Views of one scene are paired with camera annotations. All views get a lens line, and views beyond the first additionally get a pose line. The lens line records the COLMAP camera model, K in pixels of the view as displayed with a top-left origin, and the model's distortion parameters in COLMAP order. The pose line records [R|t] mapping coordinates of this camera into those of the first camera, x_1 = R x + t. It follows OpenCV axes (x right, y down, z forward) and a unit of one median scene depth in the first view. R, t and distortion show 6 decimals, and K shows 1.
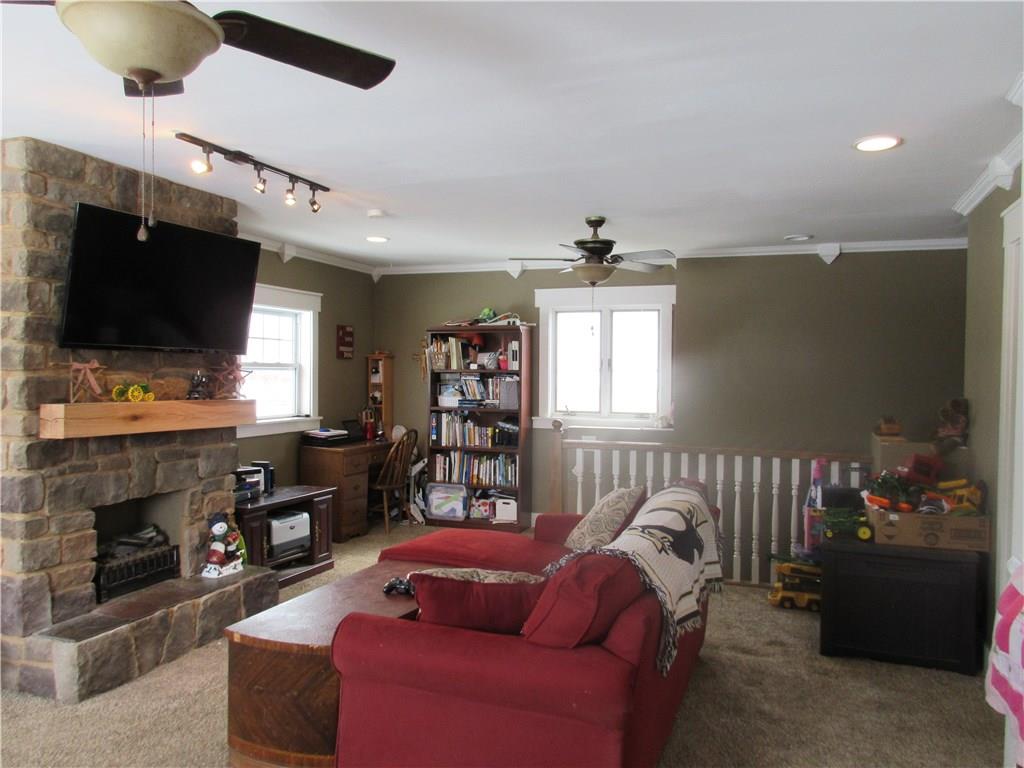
lens RADIAL K [[761.7, 0, 505.4], [0, 761.7, 378.5], [0, 0, 1]] dist [0.009069, -0.000253]
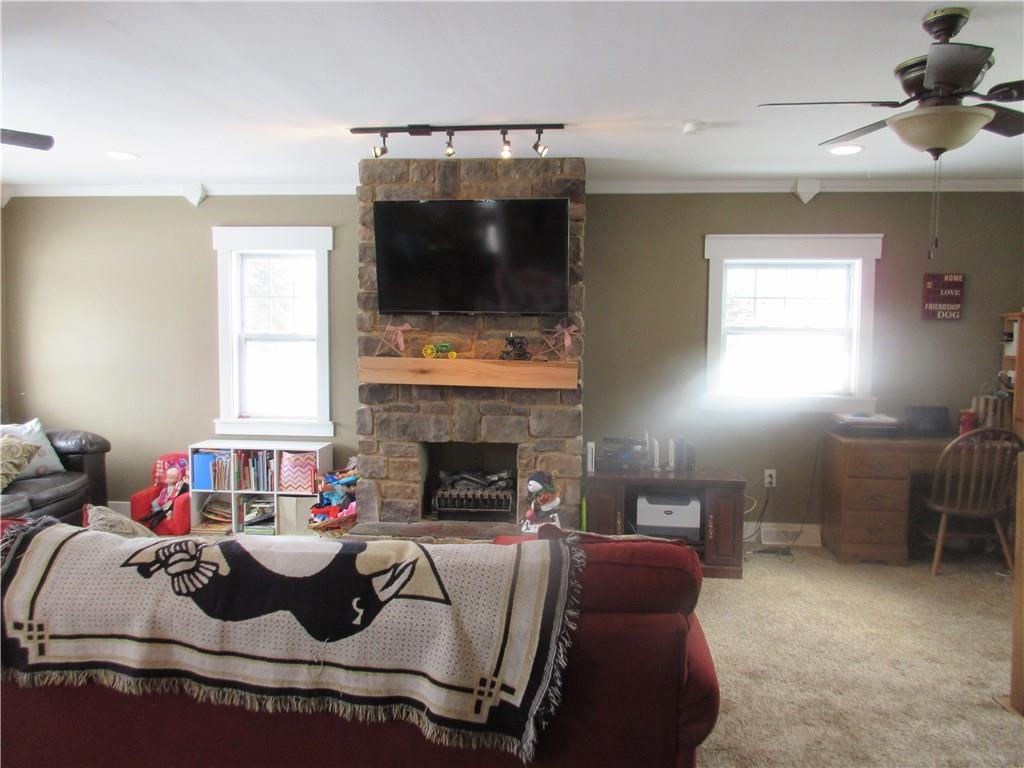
lens RADIAL K [[761.7, 0, 510.7], [0, 761.7, 379.8], [0, 0, 1]] dist [0.009069, -0.000253]
pose [[0.275050, 0.051524, -0.960048, 0.622672], [-0.018122, 0.998663, 0.048405, 0.003875], [0.961259, 0.004084, 0.275616, 0.714378]]
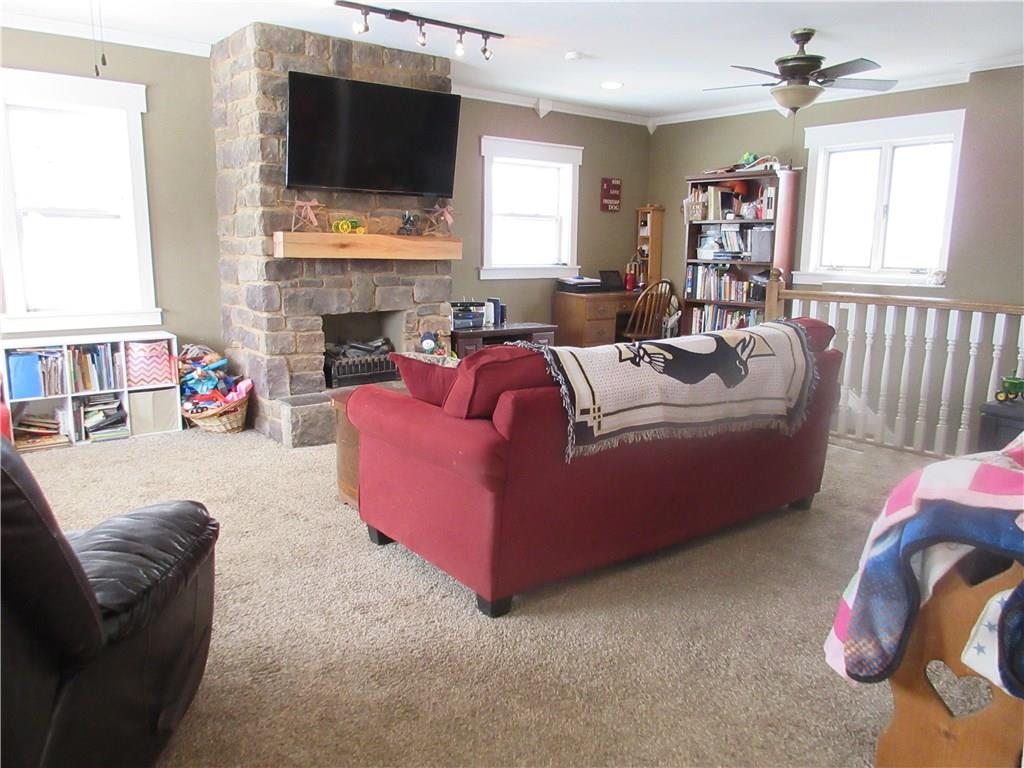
lens RADIAL K [[761.7, 0, 509.1], [0, 761.7, 376.9], [0, 0, 1]] dist [0.009069, -0.000253]
pose [[0.859315, 0.091351, -0.503222, 0.365499], [-0.010814, 0.986945, 0.160697, 0.053357], [0.511332, -0.132648, 0.849084, 0.031324]]
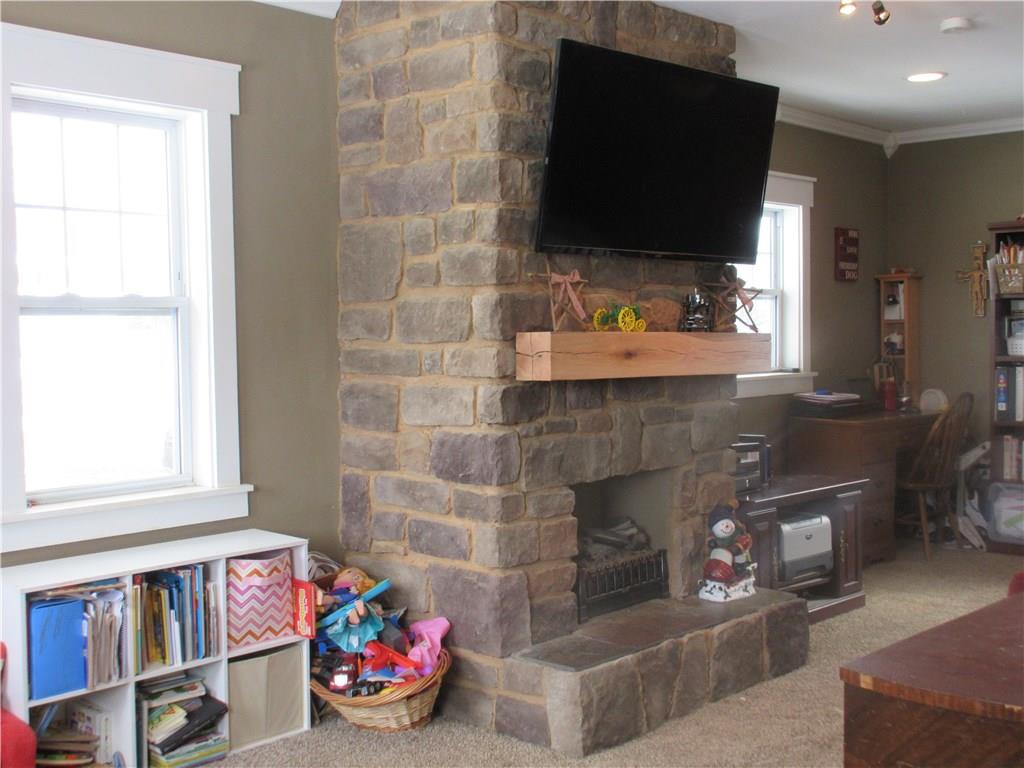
lens RADIAL K [[1172.9, 0, 512.5], [0, 1172.9, 377.2], [0, 0, 1]] dist [0.004495, 0.000000]
pose [[0.923612, -0.002616, -0.383319, -0.161005], [0.015038, 0.999454, 0.029413, 0.035044], [0.383033, -0.032931, 0.923148, -0.001316]]
